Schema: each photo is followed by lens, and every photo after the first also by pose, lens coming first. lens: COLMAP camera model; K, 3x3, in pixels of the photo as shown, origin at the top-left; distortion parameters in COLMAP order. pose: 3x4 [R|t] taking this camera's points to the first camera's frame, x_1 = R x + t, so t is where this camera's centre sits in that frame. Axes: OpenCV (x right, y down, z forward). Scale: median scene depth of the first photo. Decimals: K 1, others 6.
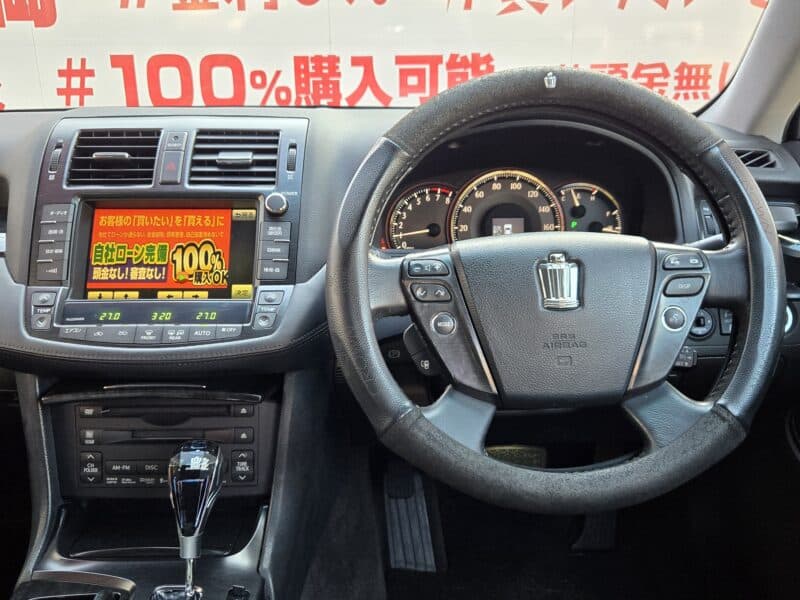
lens RADIAL K [[740.9, 0, 400.2], [0, 740.9, 292.1], [0, 0, 1]] dist [0.042312, 0.003147]
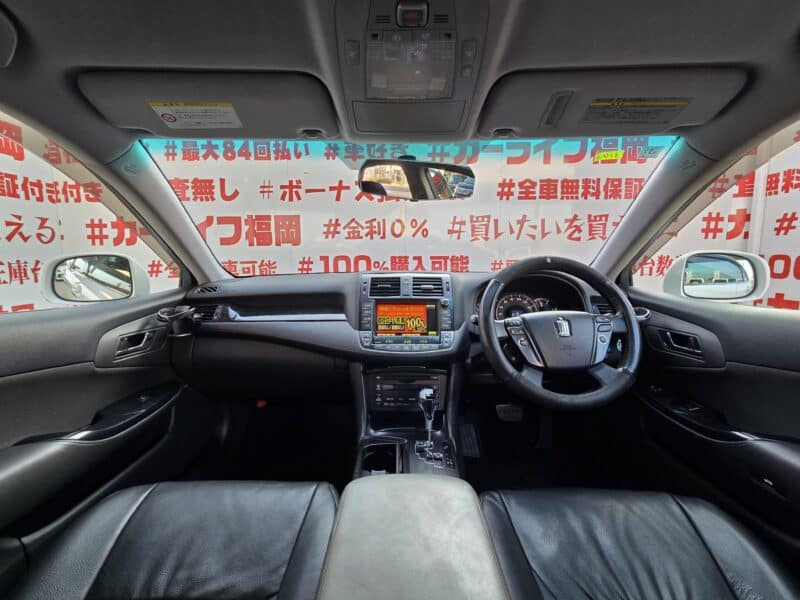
lens RADIAL K [[320.3, 0, 400.0], [0, 320.3, 300.0], [0, 0, 1]] dist [-0.009826, 0.000413]
pose [[0.999964, 0.006410, -0.005515, -0.327640], [-0.007285, 0.984211, -0.176850, 0.085944], [0.004294, 0.176884, 0.984222, -0.190840]]
